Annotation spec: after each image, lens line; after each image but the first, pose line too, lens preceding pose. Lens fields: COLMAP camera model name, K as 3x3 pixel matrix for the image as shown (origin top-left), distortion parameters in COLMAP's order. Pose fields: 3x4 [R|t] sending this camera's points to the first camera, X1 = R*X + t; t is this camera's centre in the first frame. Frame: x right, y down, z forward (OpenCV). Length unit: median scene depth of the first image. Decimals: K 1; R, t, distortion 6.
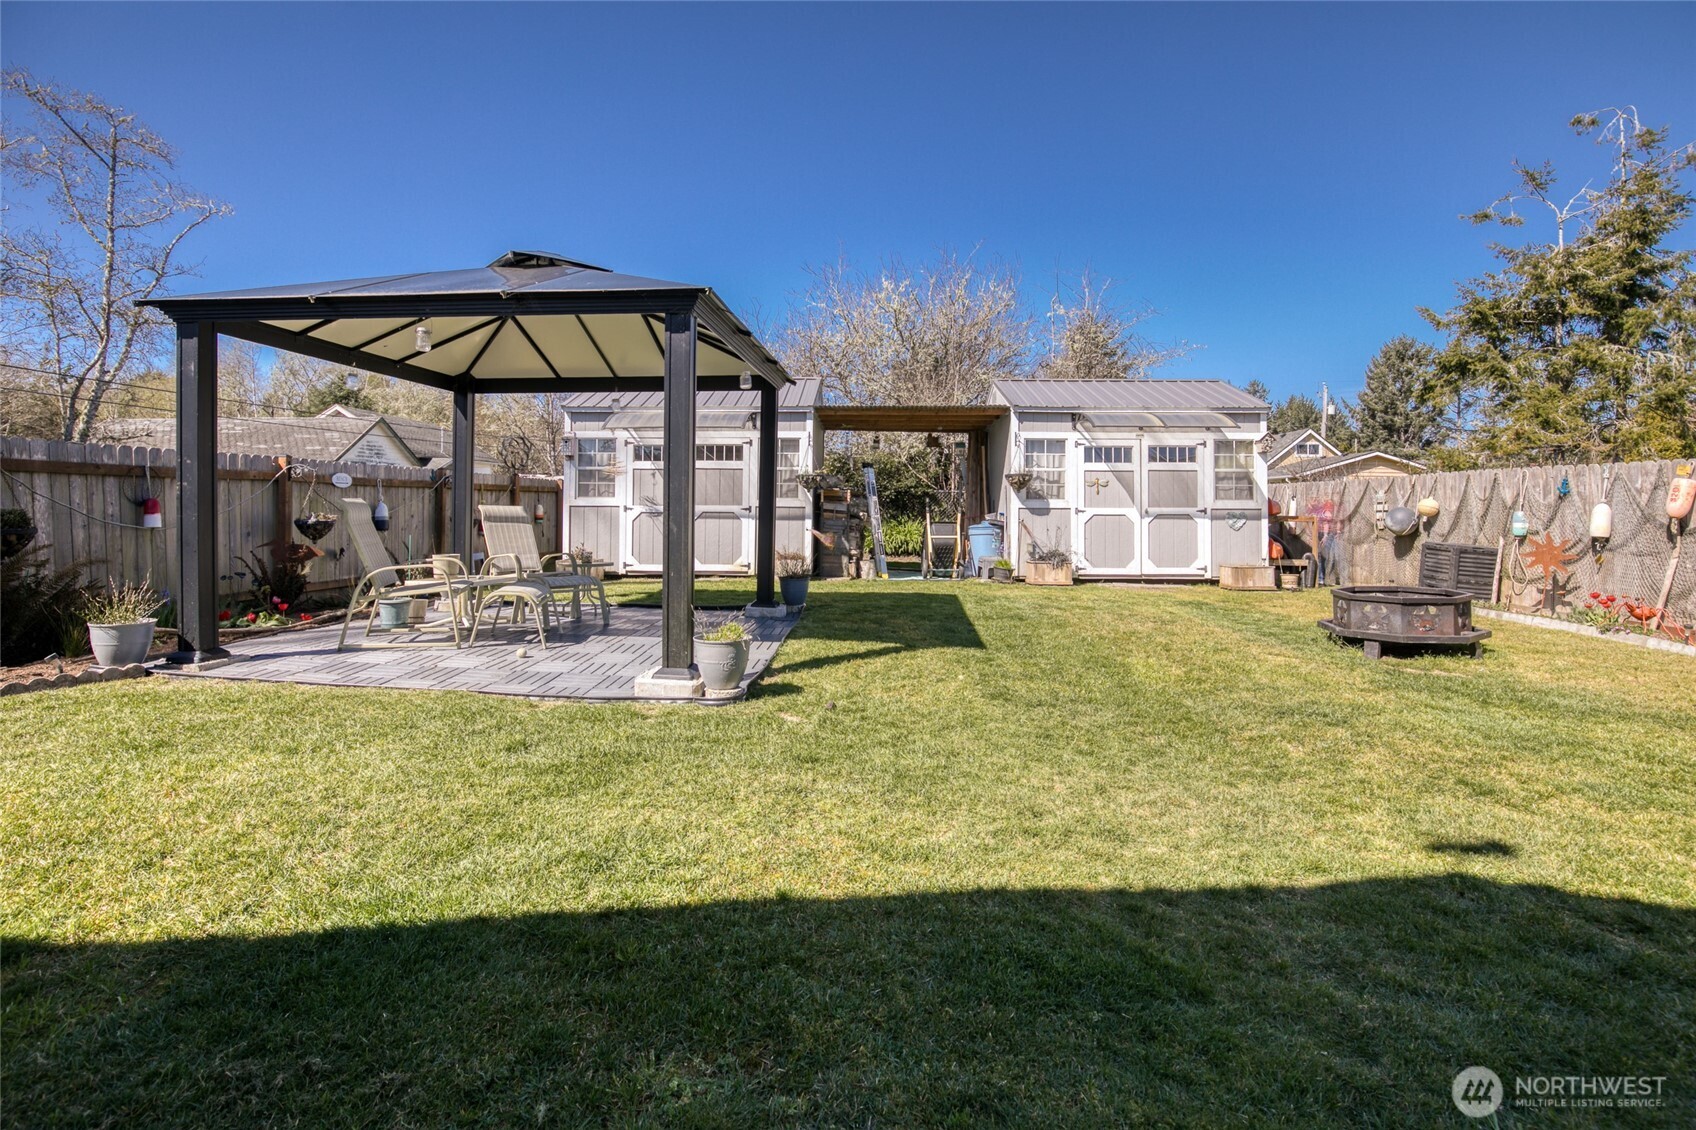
lens RADIAL K [[770.2, 0, 845.0], [0, 770.2, 504.0], [0, 0, 1]] dist [-0.023427, -0.000025]
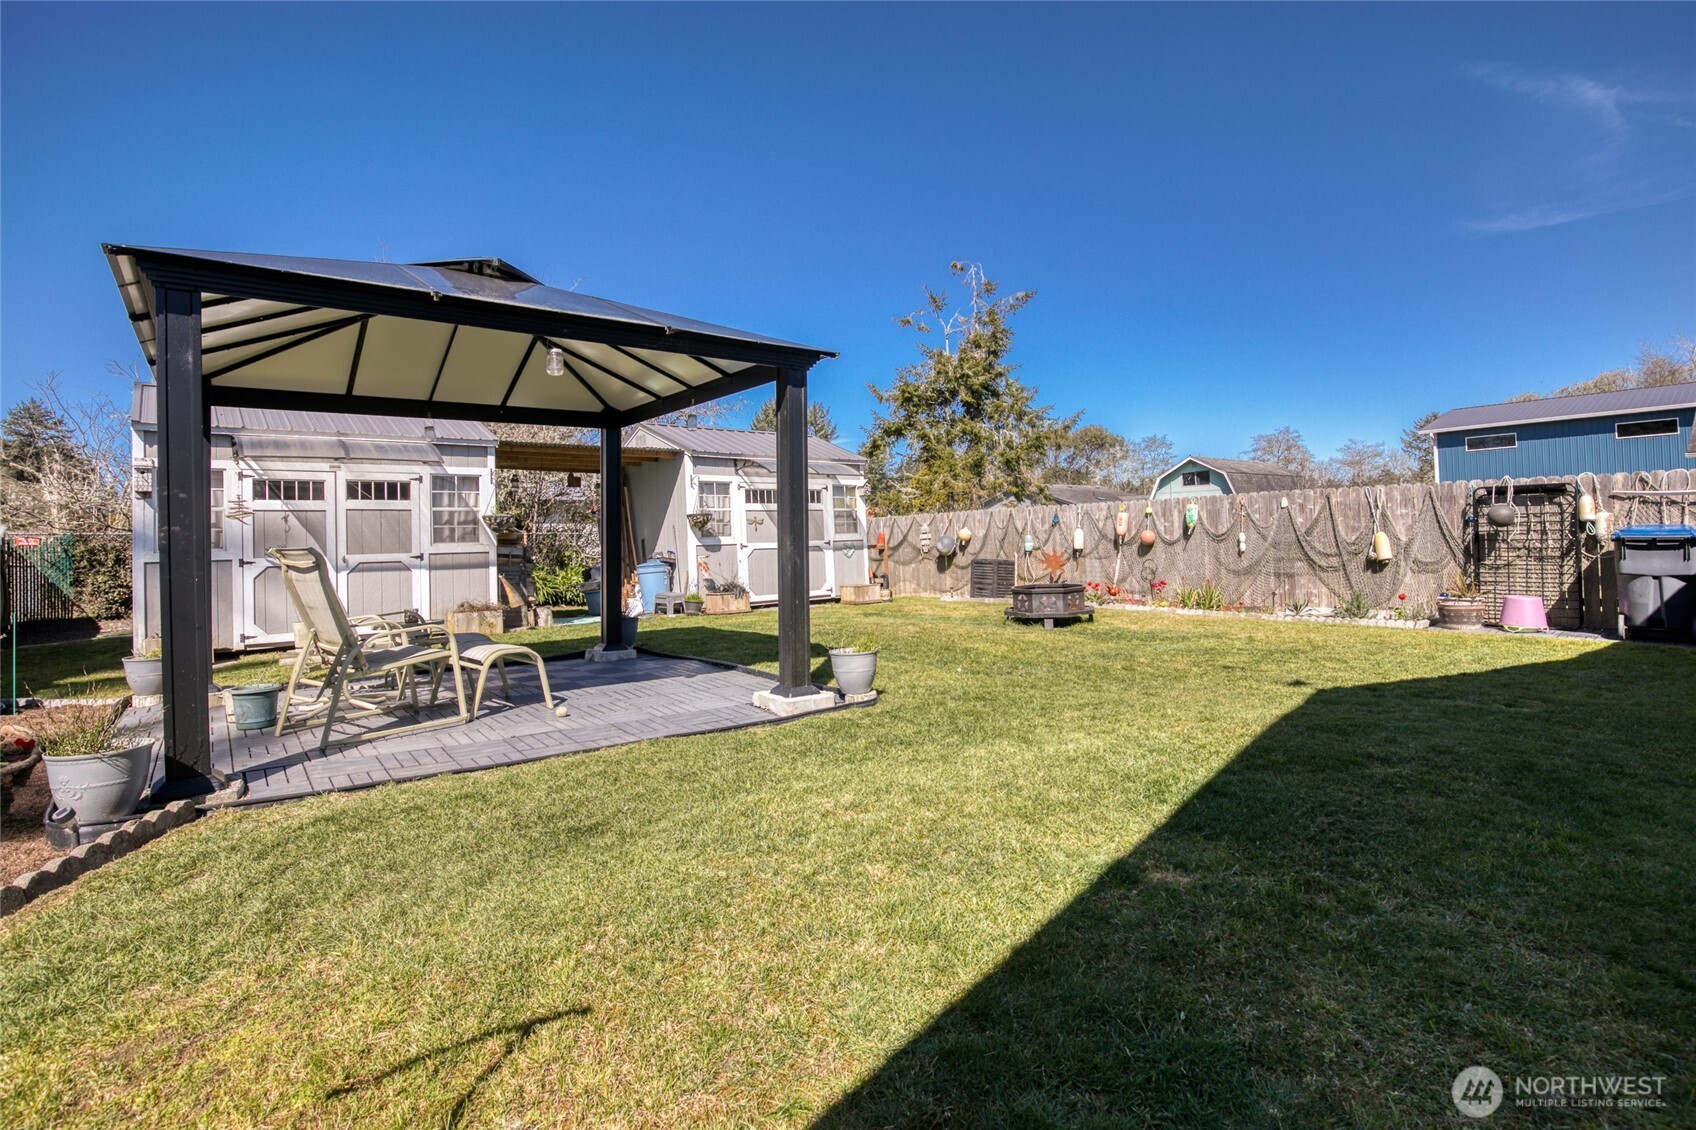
lens RADIAL K [[818.4, 0, 851.2], [0, 818.4, 500.3], [0, 0, 1]] dist [-0.031053, 0.002664]
pose [[0.732257, 0.004800, 0.681011, -0.395303], [0.033219, 0.998533, -0.042757, -0.001598], [-0.680218, 0.053932, 0.731024, 0.012632]]
